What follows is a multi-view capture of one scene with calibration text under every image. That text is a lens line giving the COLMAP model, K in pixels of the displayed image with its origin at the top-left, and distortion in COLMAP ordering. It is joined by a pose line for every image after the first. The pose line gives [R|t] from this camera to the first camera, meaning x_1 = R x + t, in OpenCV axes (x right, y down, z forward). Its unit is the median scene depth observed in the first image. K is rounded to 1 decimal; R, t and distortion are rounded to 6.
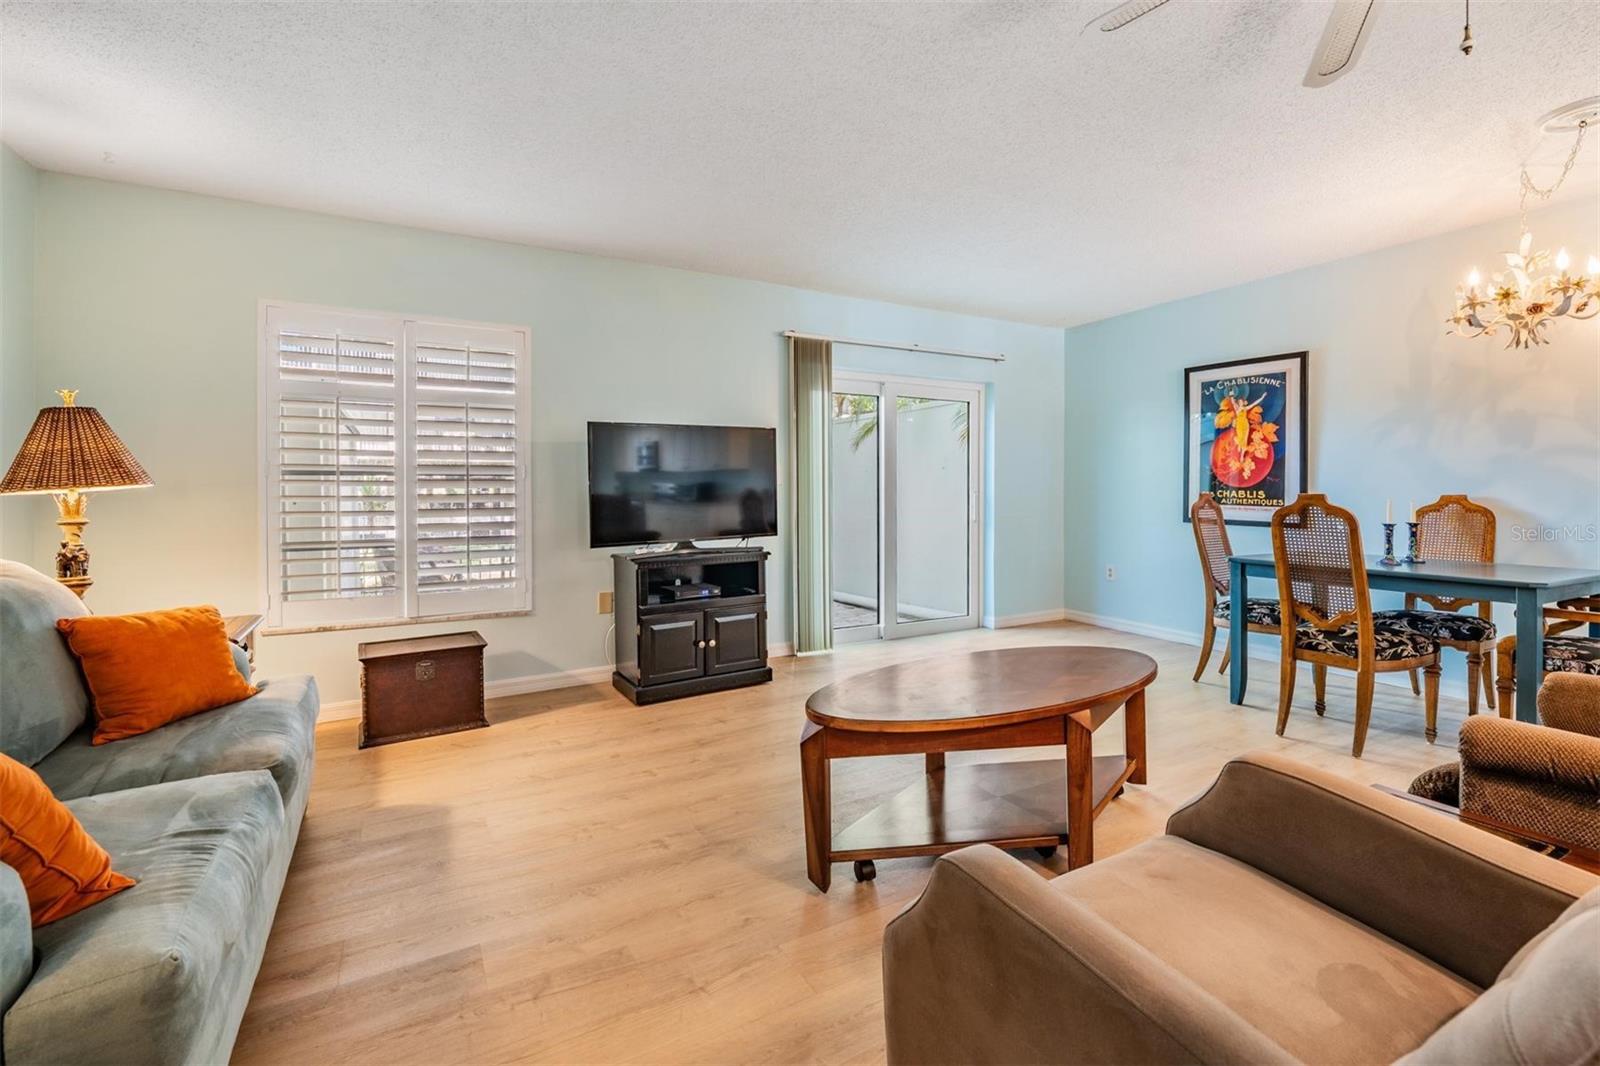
lens RADIAL K [[719.7, 0, 793.1], [0, 719.7, 505.8], [0, 0, 1]] dist [0.002385, -0.000078]
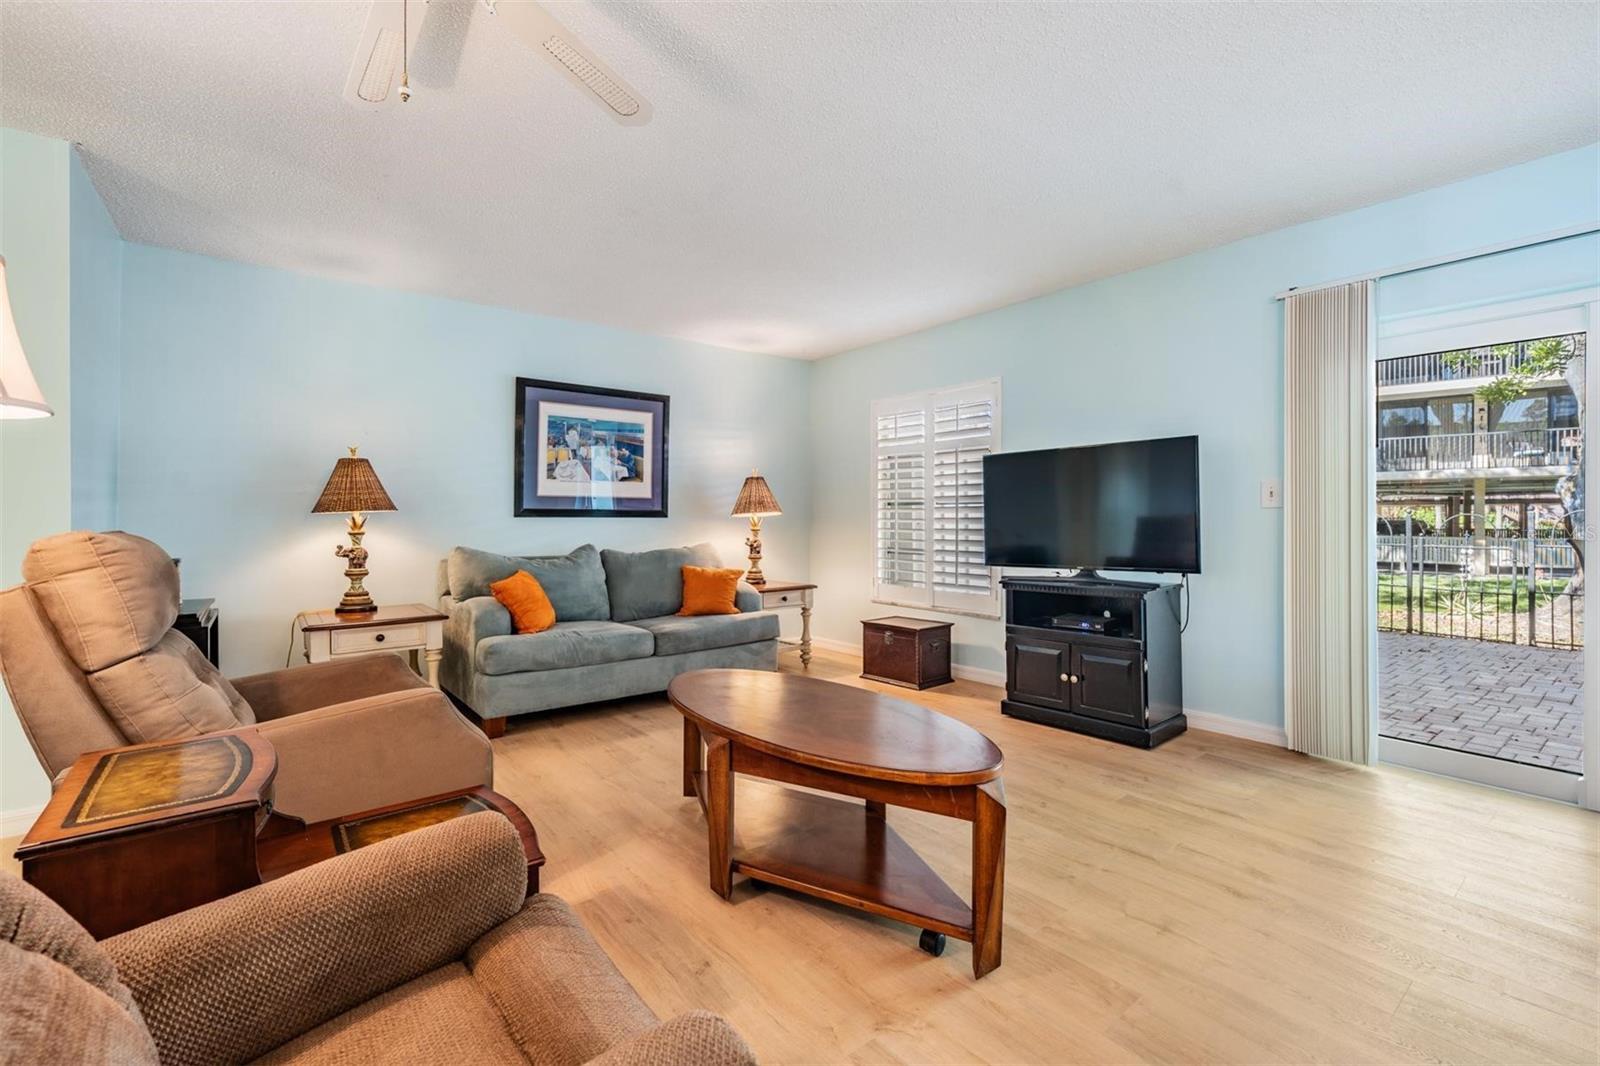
lens RADIAL K [[719.7, 0, 797.2], [0, 719.7, 519.3], [0, 0, 1]] dist [0.002385, -0.000078]
pose [[0.143653, 0.012480, -0.989549, 0.767222], [-0.015573, 0.999825, 0.010349, -0.021164], [0.989506, 0.013923, 0.143822, 0.510886]]
